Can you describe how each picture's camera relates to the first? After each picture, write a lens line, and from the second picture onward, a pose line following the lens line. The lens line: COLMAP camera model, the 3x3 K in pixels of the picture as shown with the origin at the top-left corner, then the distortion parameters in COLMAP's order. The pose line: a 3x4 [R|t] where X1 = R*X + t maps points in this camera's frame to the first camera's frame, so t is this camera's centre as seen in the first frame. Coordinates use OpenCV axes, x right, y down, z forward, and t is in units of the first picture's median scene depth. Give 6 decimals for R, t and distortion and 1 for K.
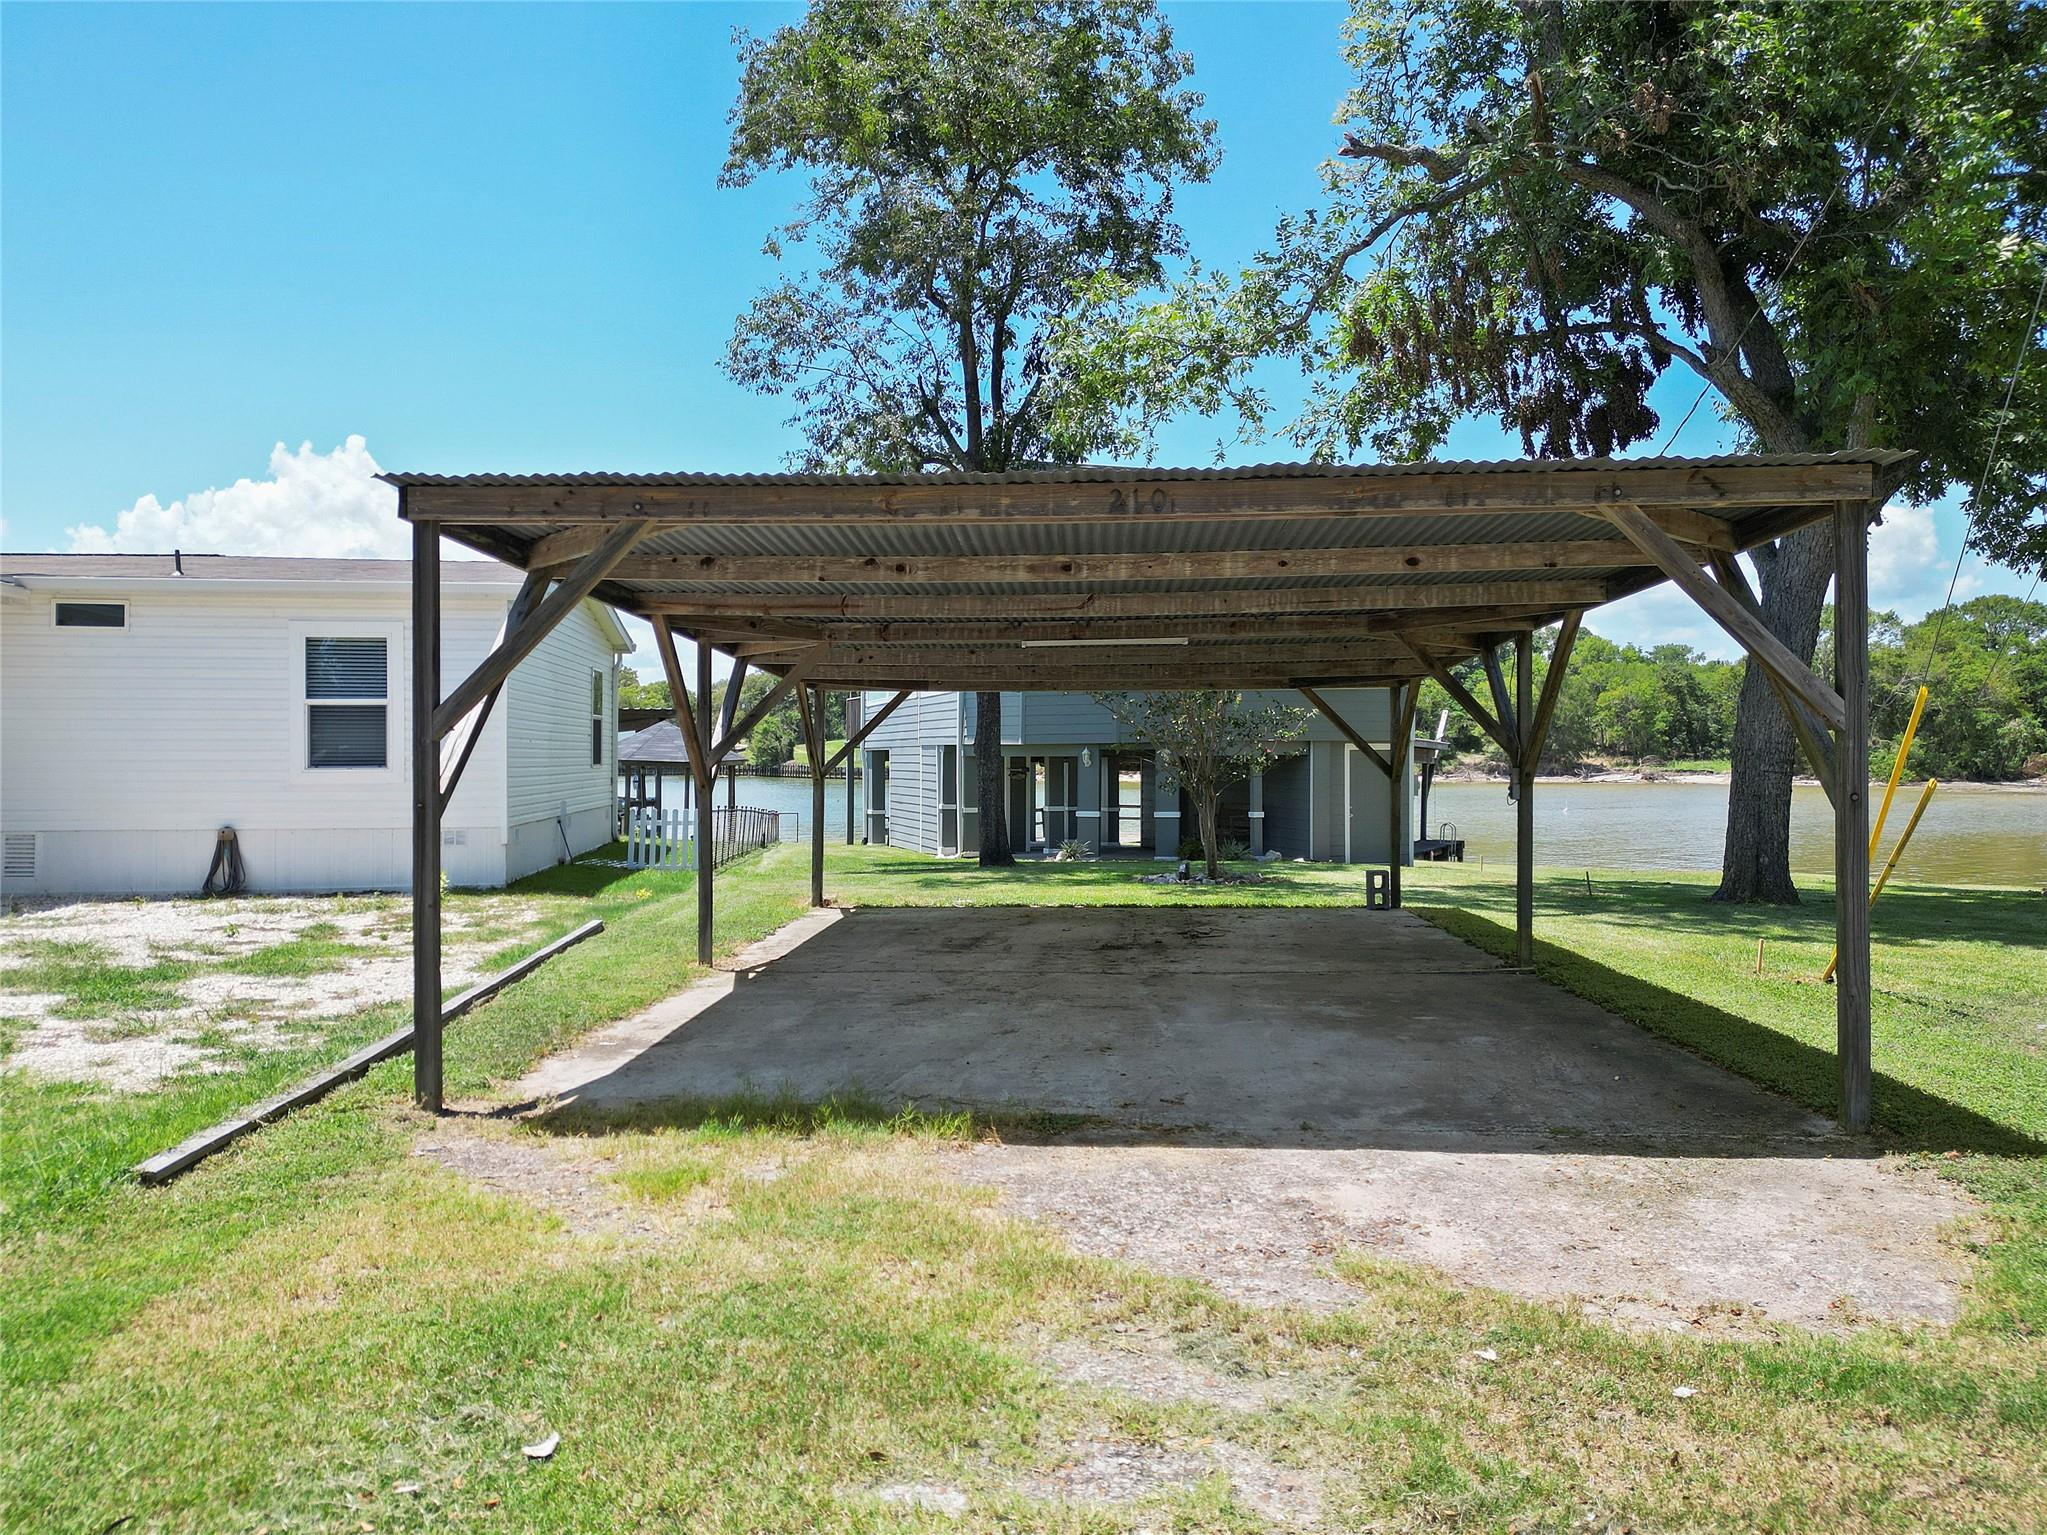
lens RADIAL K [[1439.3, 0, 1032.8], [0, 1439.3, 732.2], [0, 0, 1]] dist [0.131918, -0.137526]
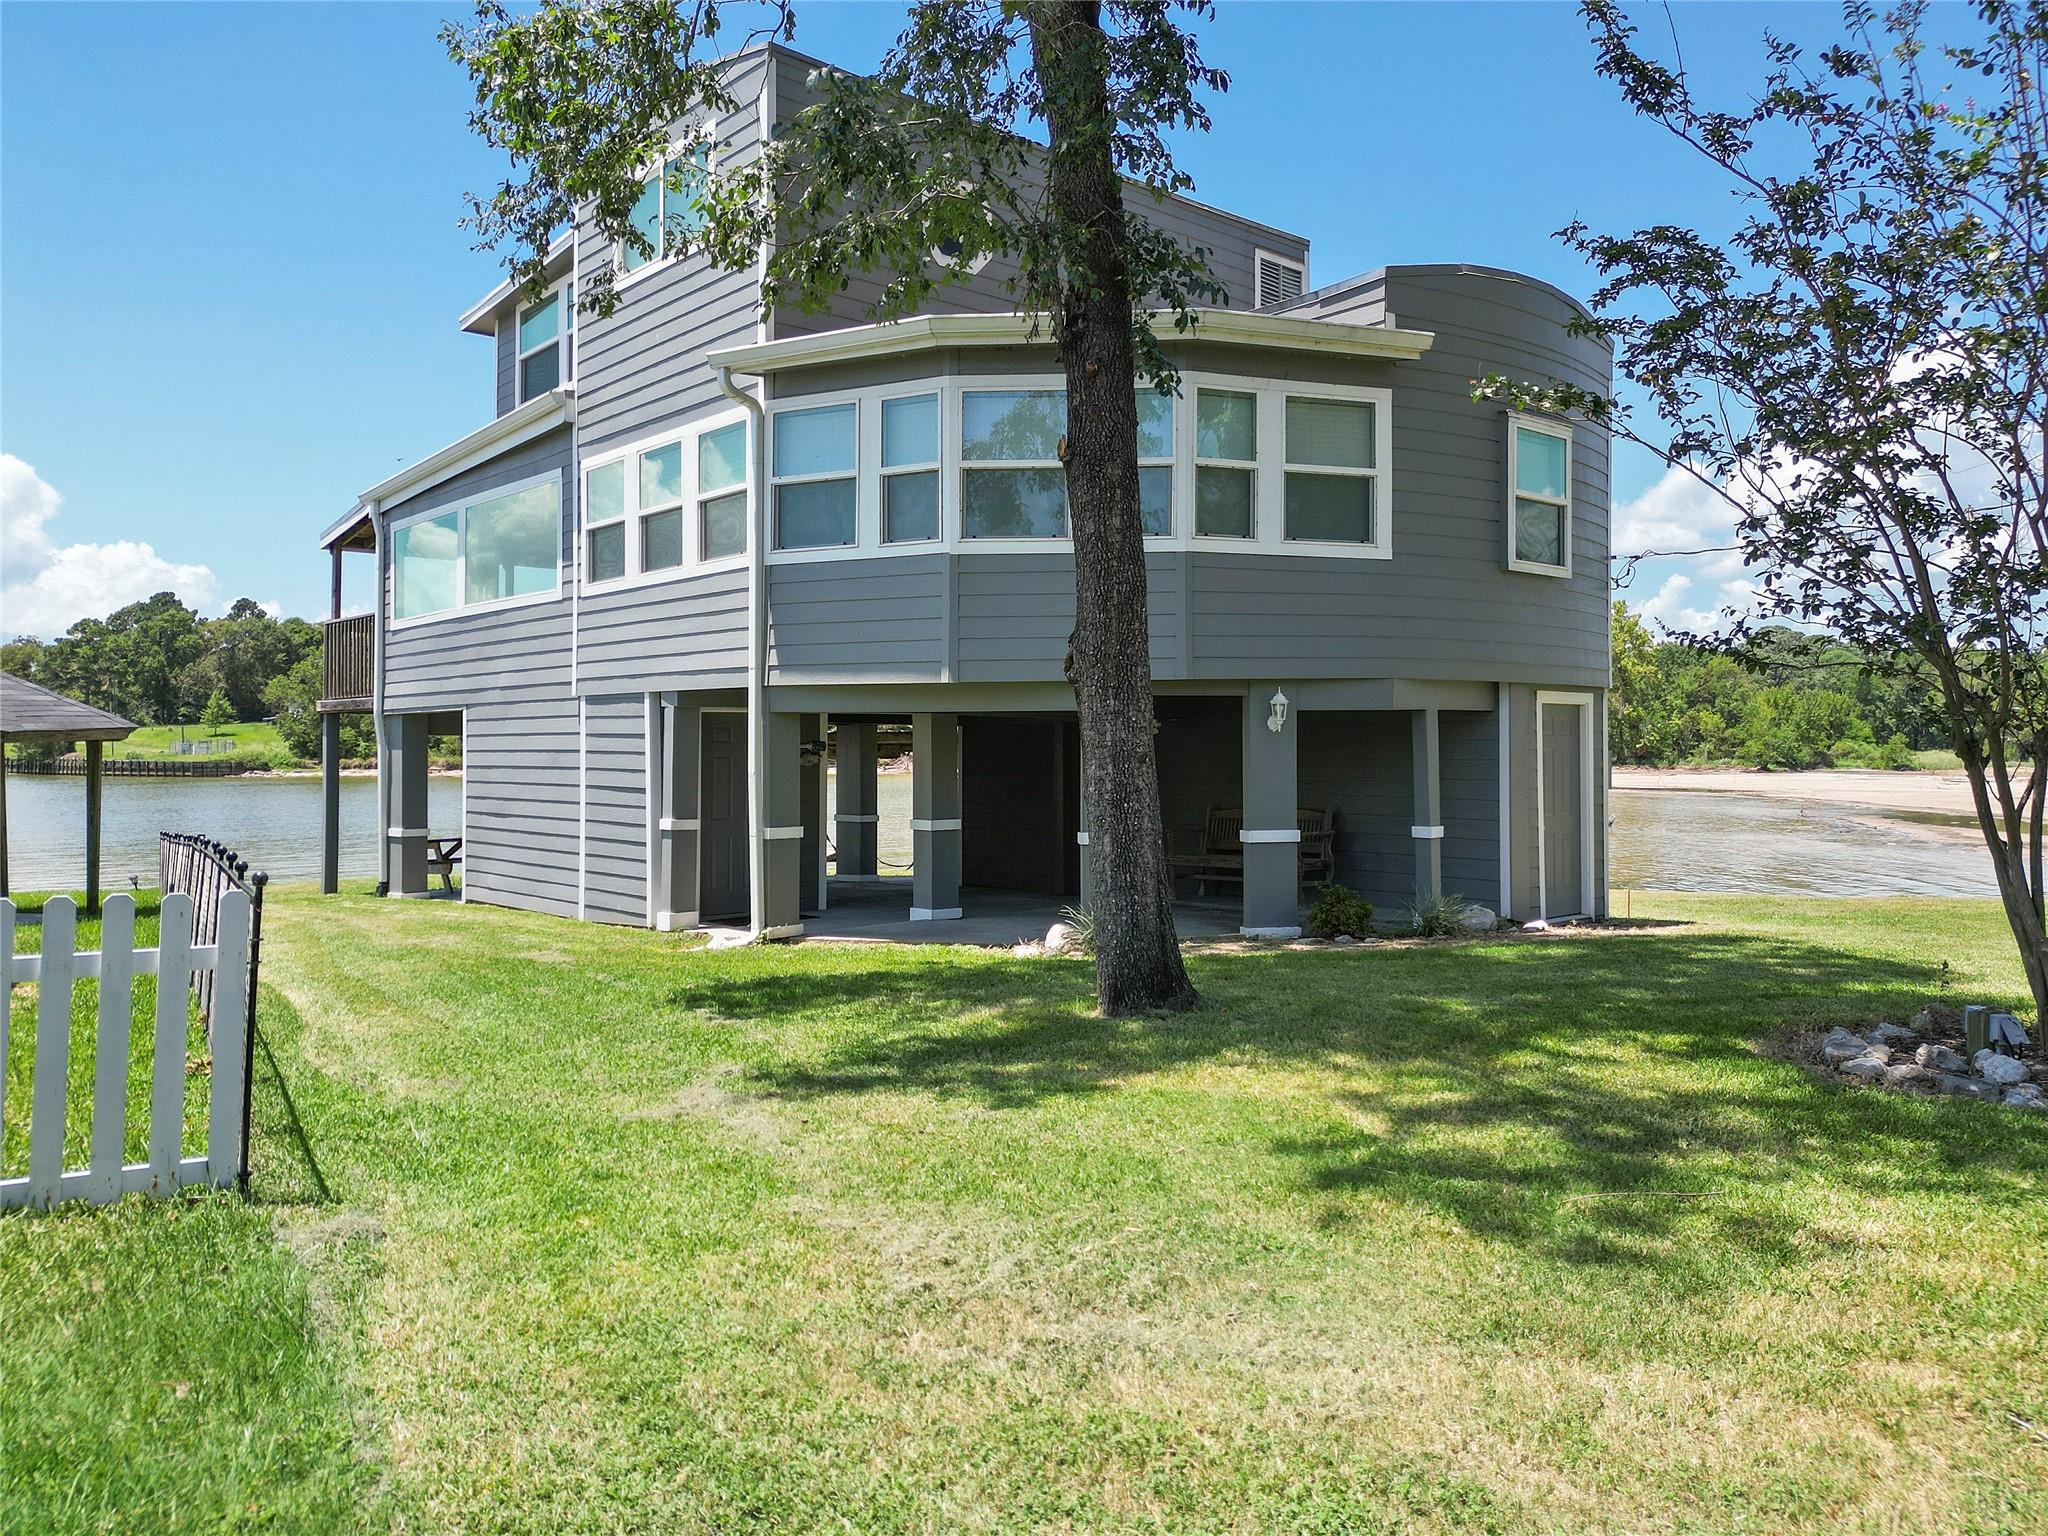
lens RADIAL K [[1440.0, 0, 1033.3], [0, 1440.0, 732.7], [0, 0, 1]] dist [0.131918, -0.137526]
pose [[0.914816, 0.007155, 0.403808, -0.154530], [-0.007677, 0.999970, -0.000327, 0.022469], [-0.403799, -0.002800, 0.914844, 0.552739]]
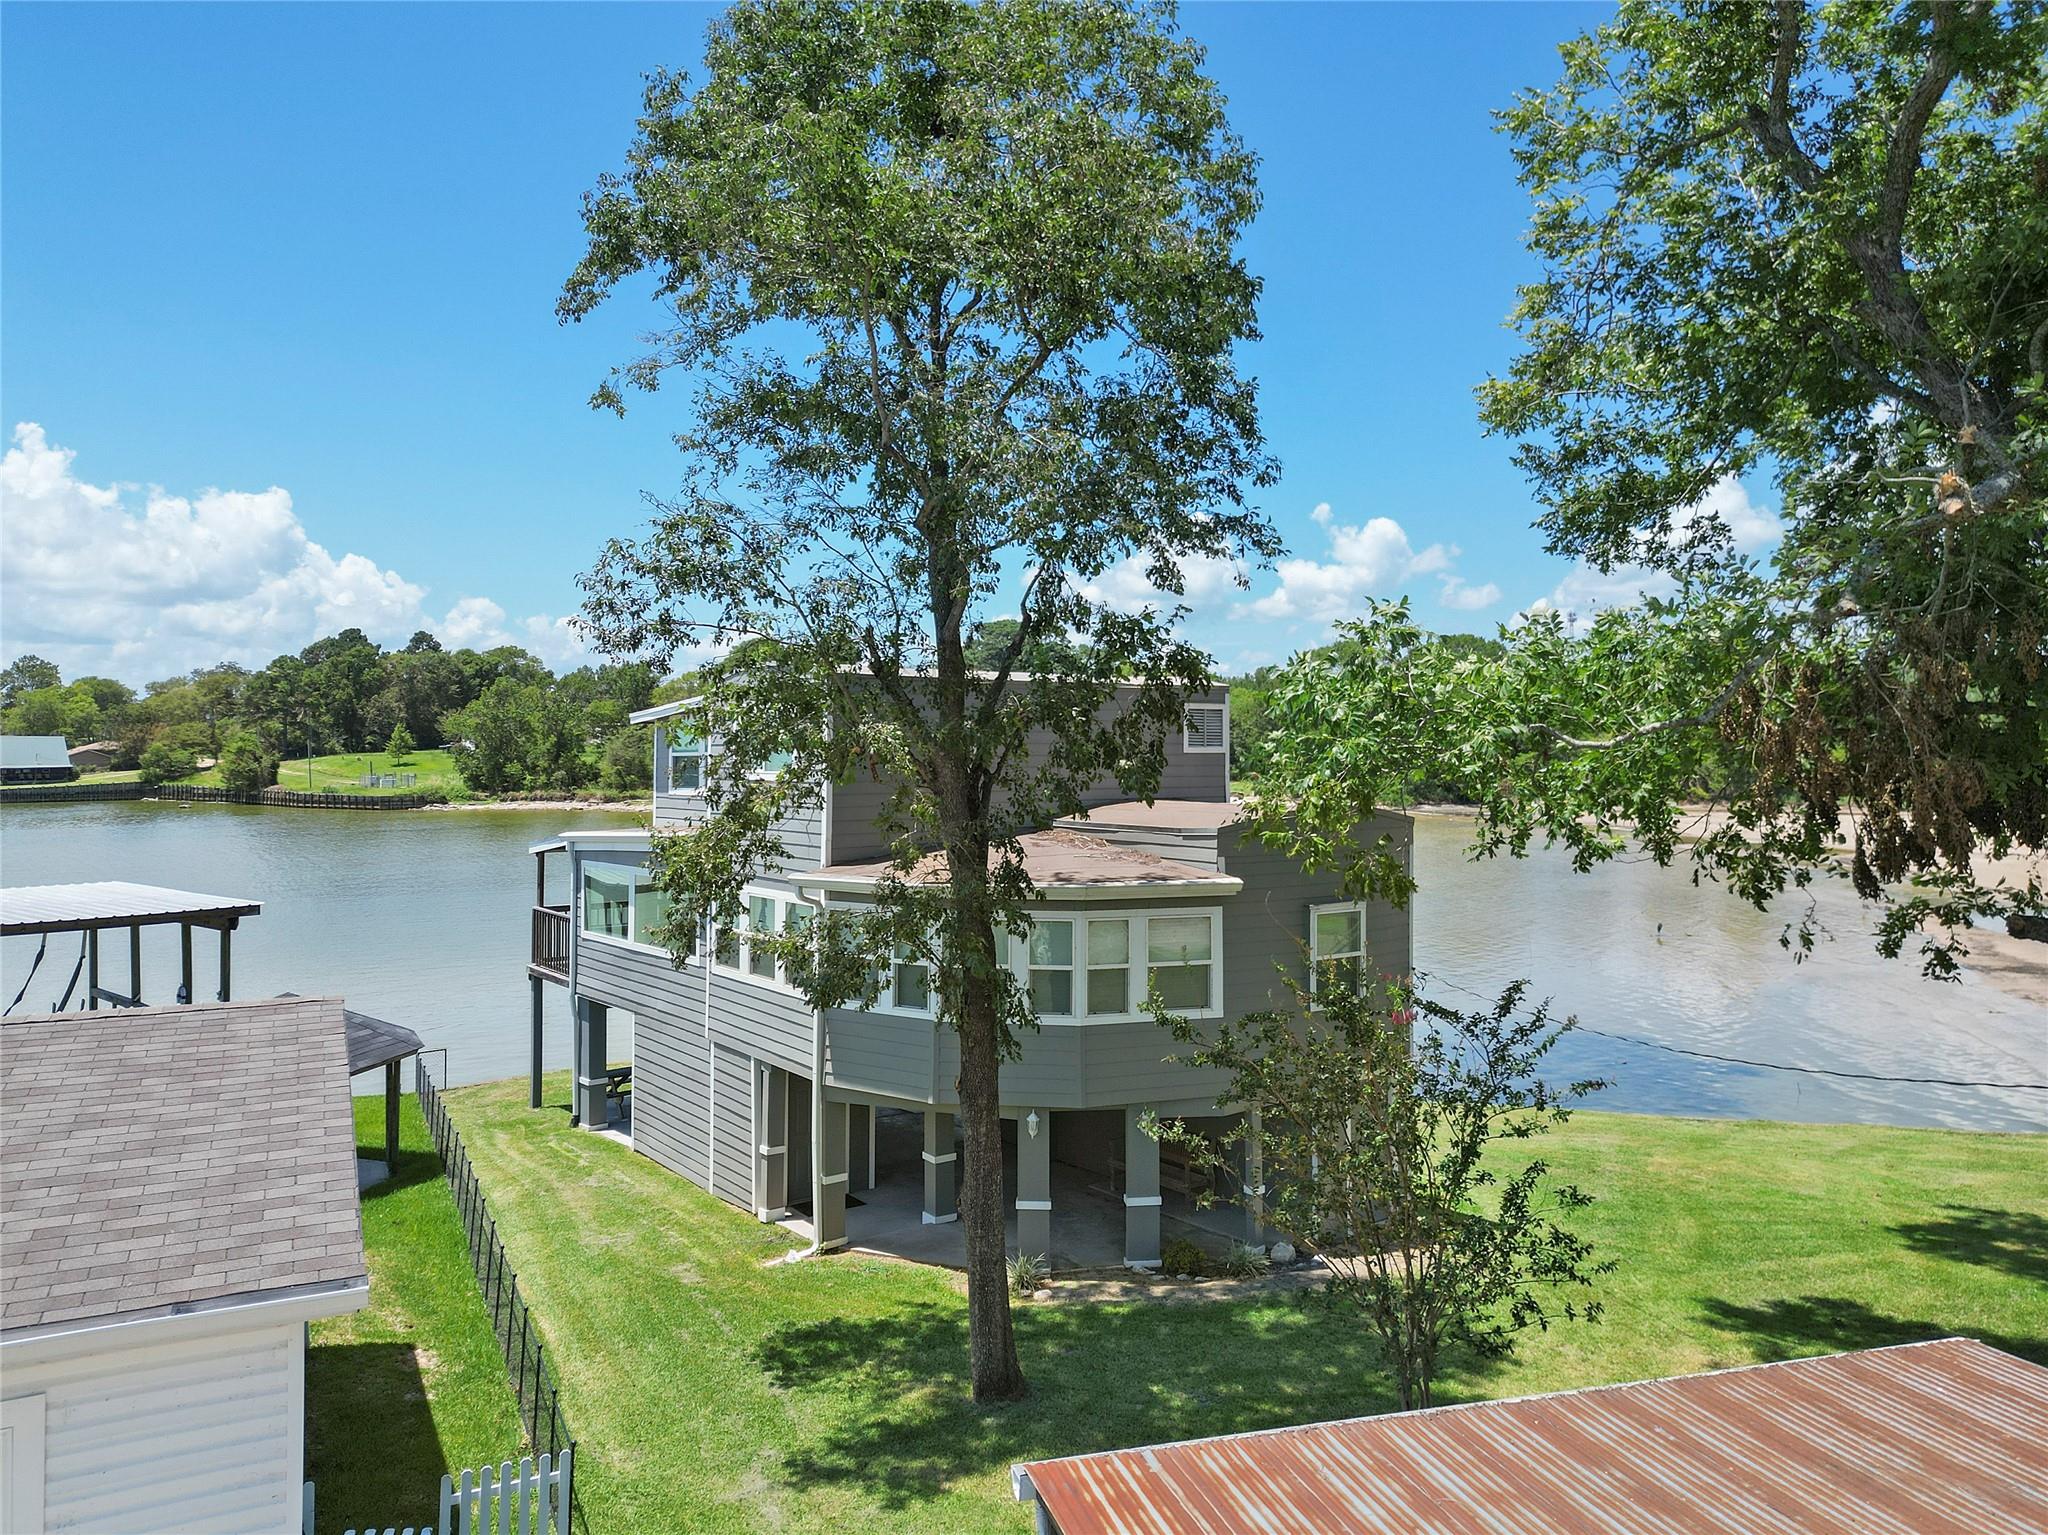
lens RADIAL K [[1440.0, 0, 1033.3], [0, 1440.0, 732.2], [0, 0, 1]] dist [0.131918, -0.137526]
pose [[0.947674, 0.004942, 0.319201, -0.178414], [-0.007634, 0.999945, 0.007185, -0.168417], [-0.319148, -0.009246, 0.947660, 0.299876]]
